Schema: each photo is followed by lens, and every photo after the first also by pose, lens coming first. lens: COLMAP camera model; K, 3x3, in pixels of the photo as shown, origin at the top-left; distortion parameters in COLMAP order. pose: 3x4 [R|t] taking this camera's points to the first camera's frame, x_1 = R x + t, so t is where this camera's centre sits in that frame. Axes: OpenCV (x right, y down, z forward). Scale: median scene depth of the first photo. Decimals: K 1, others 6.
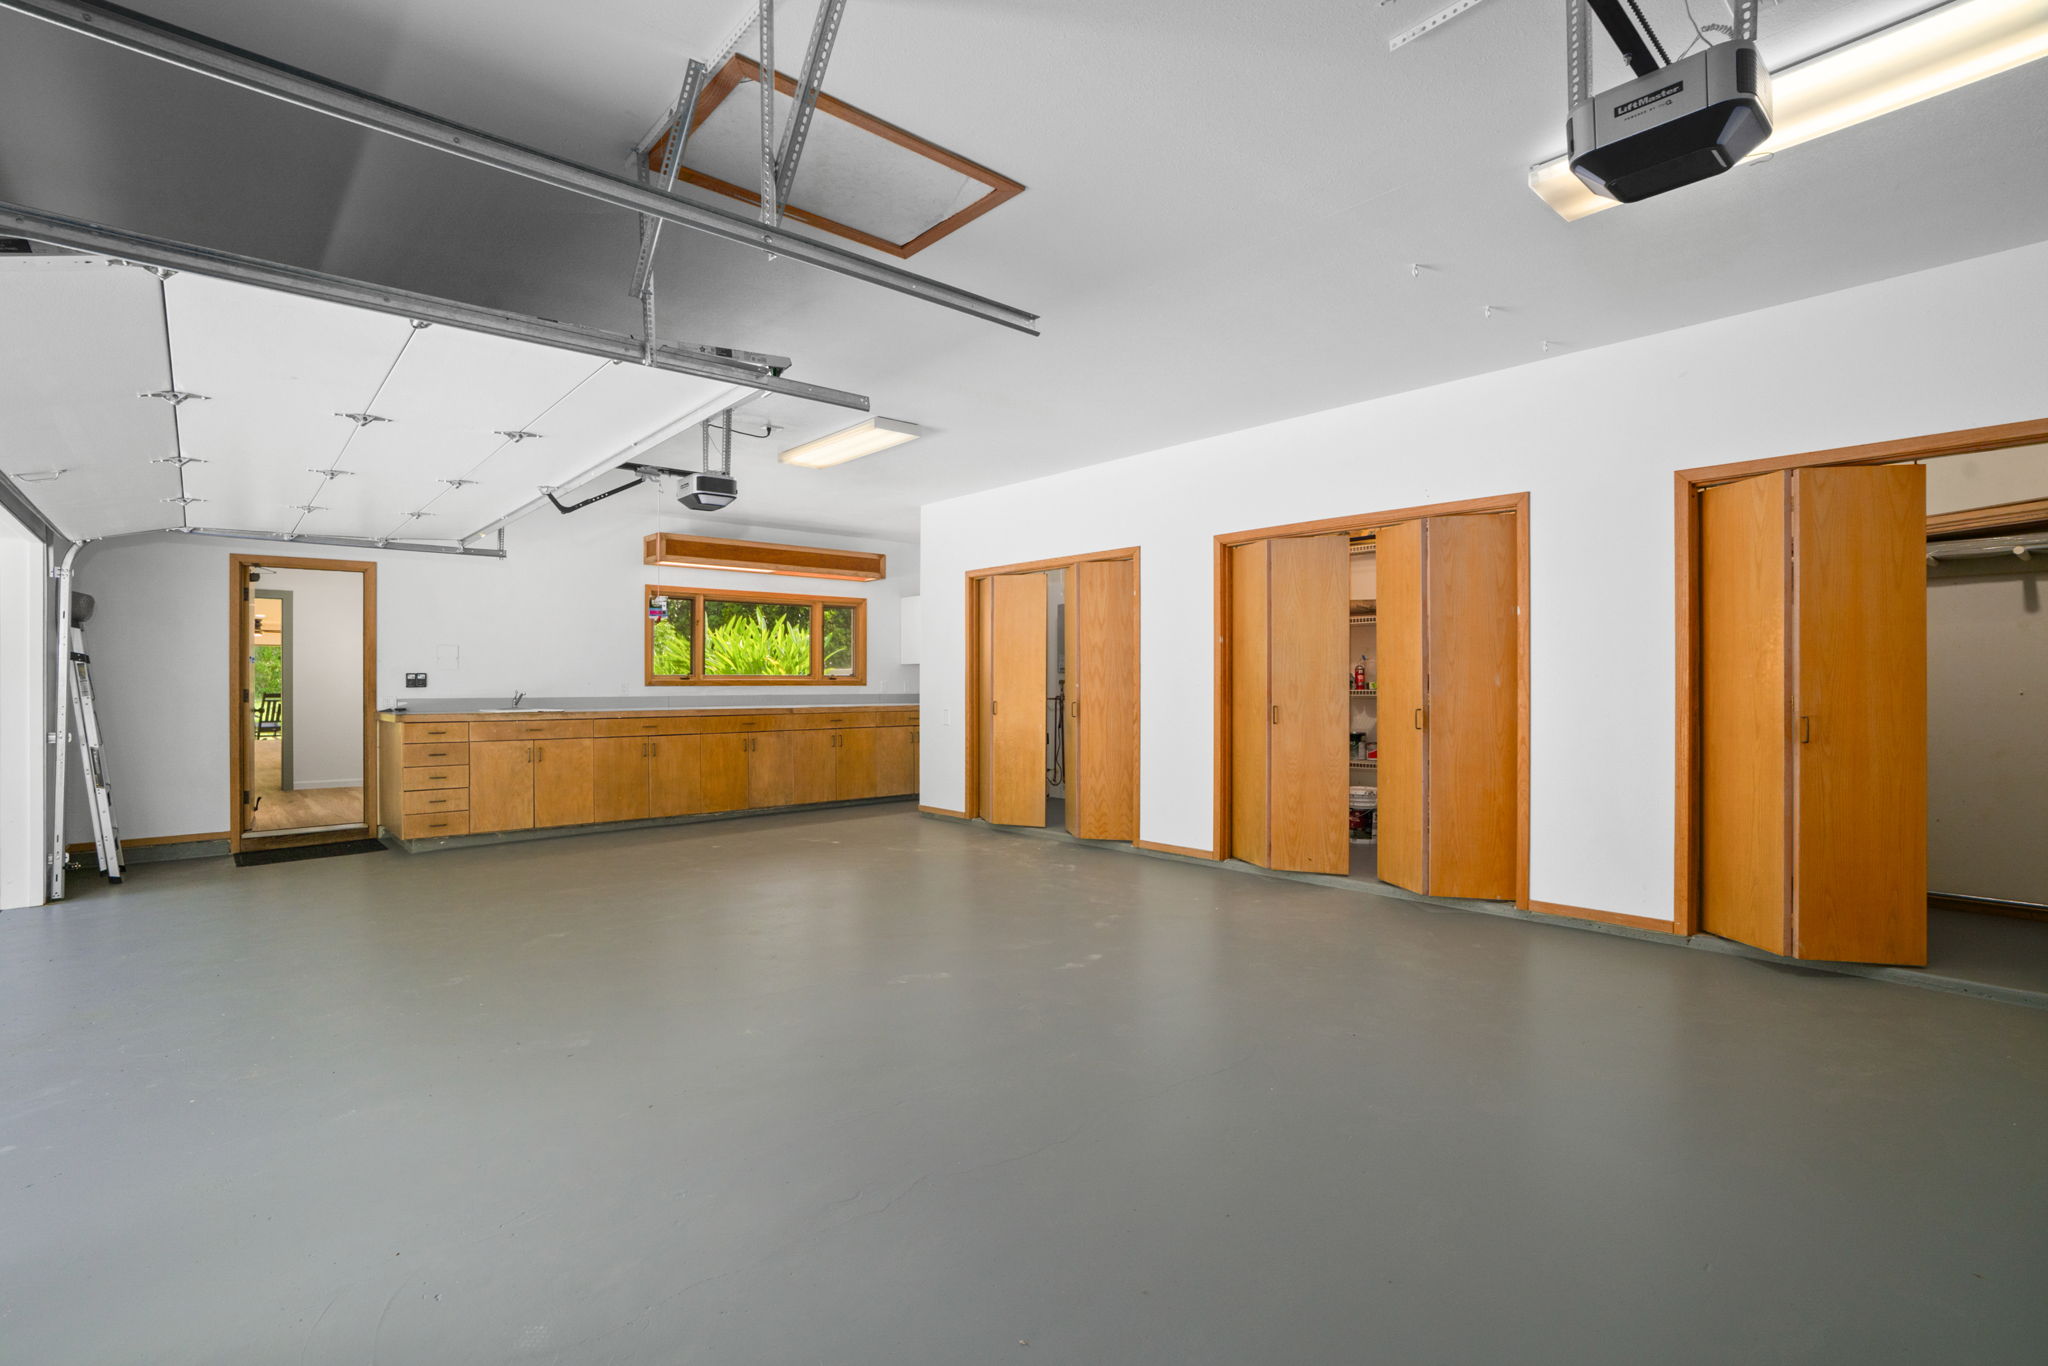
lens RADIAL K [[966.3, 0, 1007.3], [0, 966.3, 687.6], [0, 0, 1]] dist [-0.040847, 0.024671]
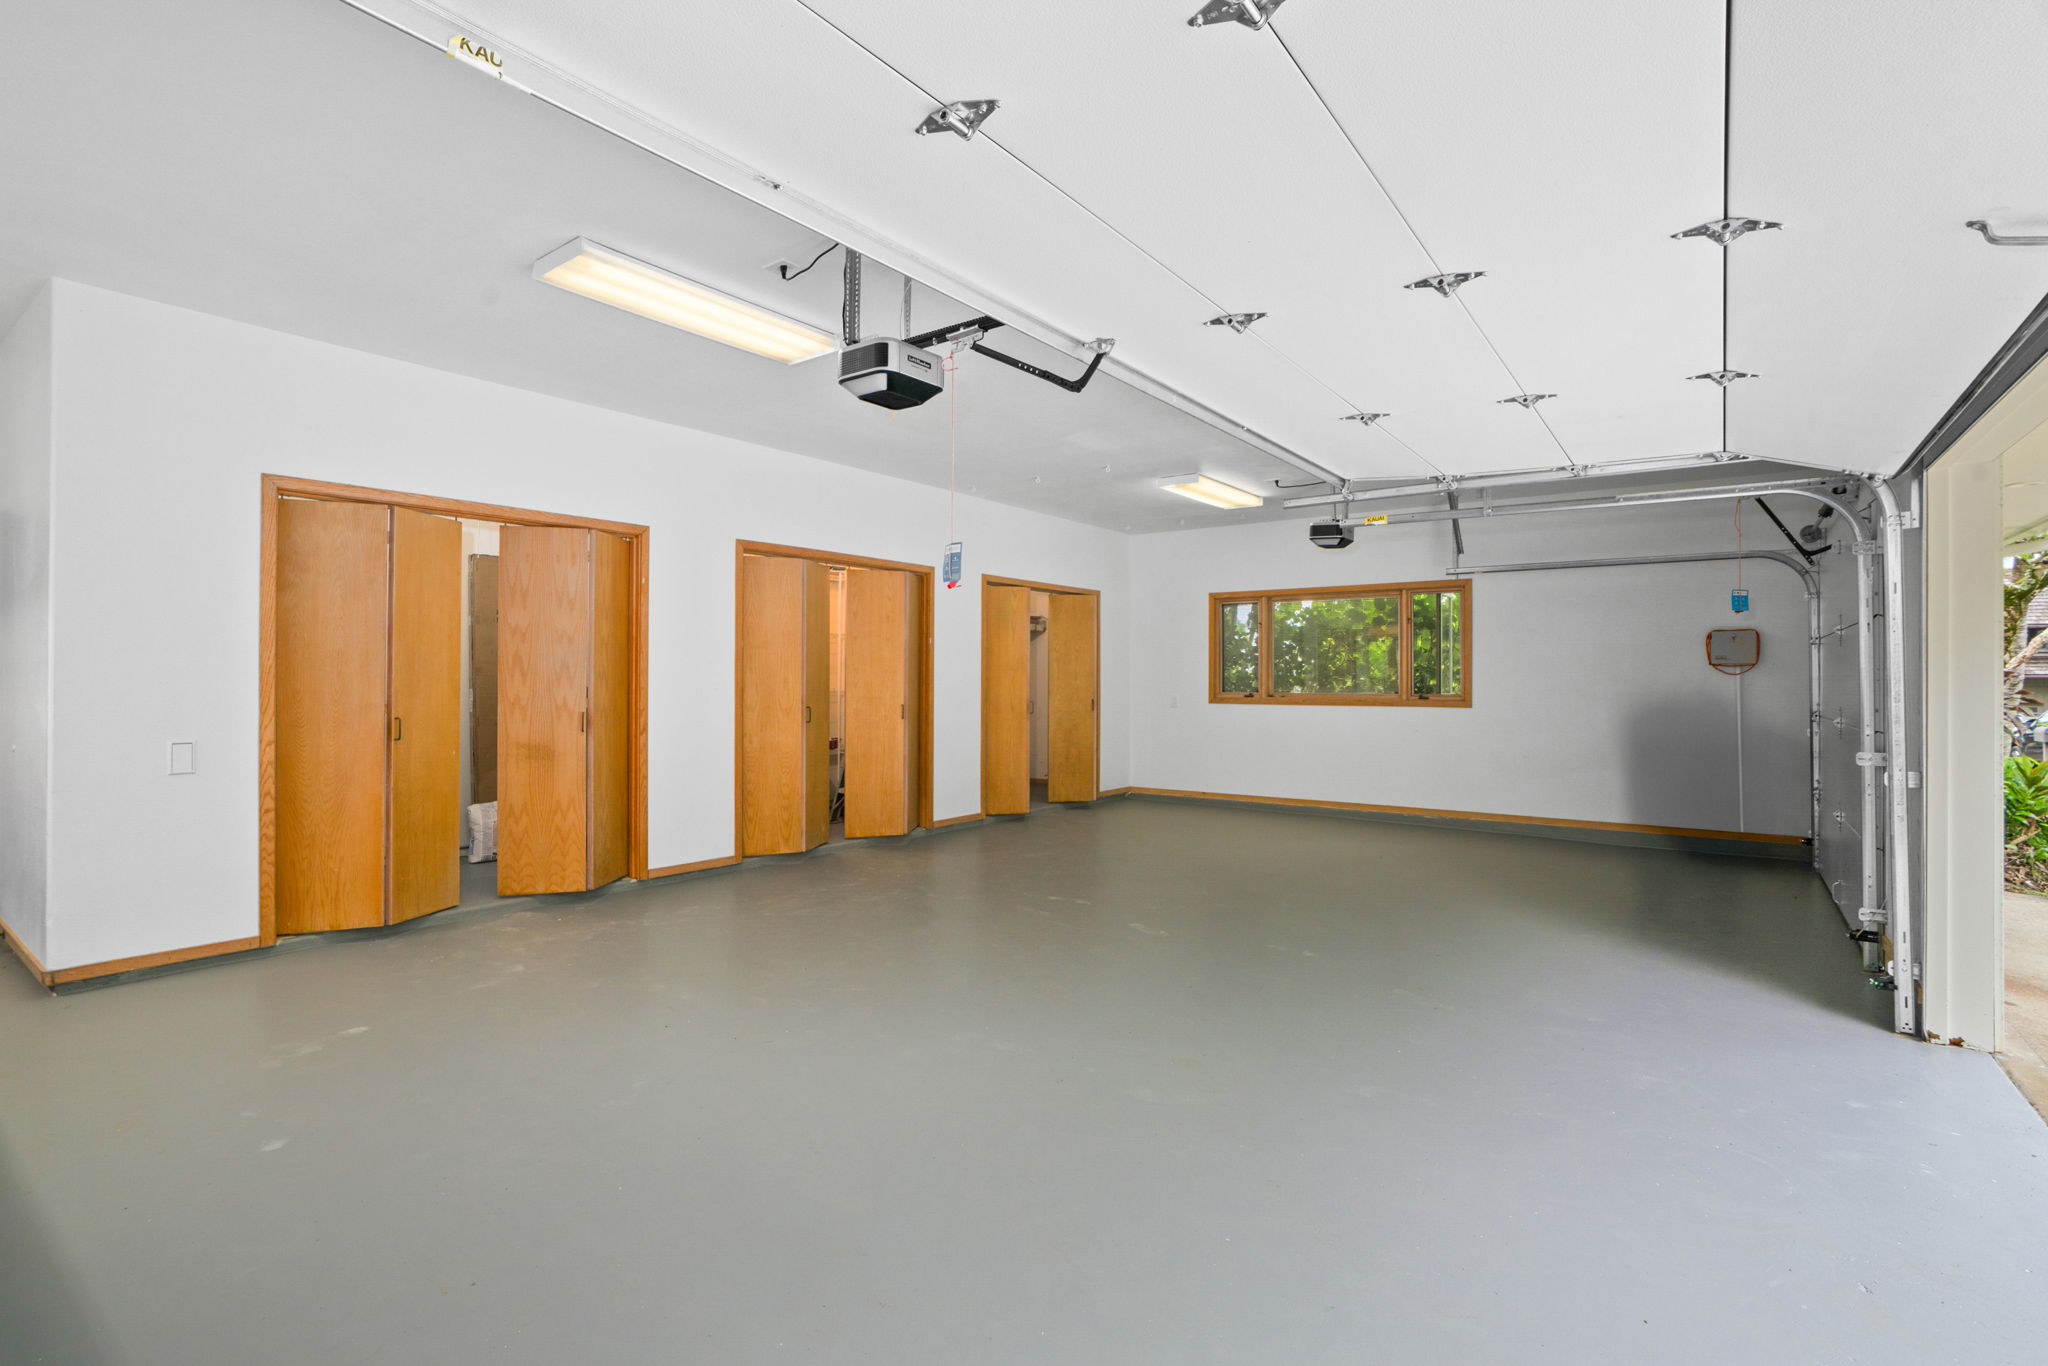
lens RADIAL K [[966.3, 0, 1007.3], [0, 966.3, 687.6], [0, 0, 1]] dist [-0.040847, 0.024671]
pose [[-0.202864, 0.002698, 0.979203, -0.739626], [0.007685, 0.999970, -0.001163, -0.000362], [-0.979177, 0.007290, -0.202878, 0.839283]]
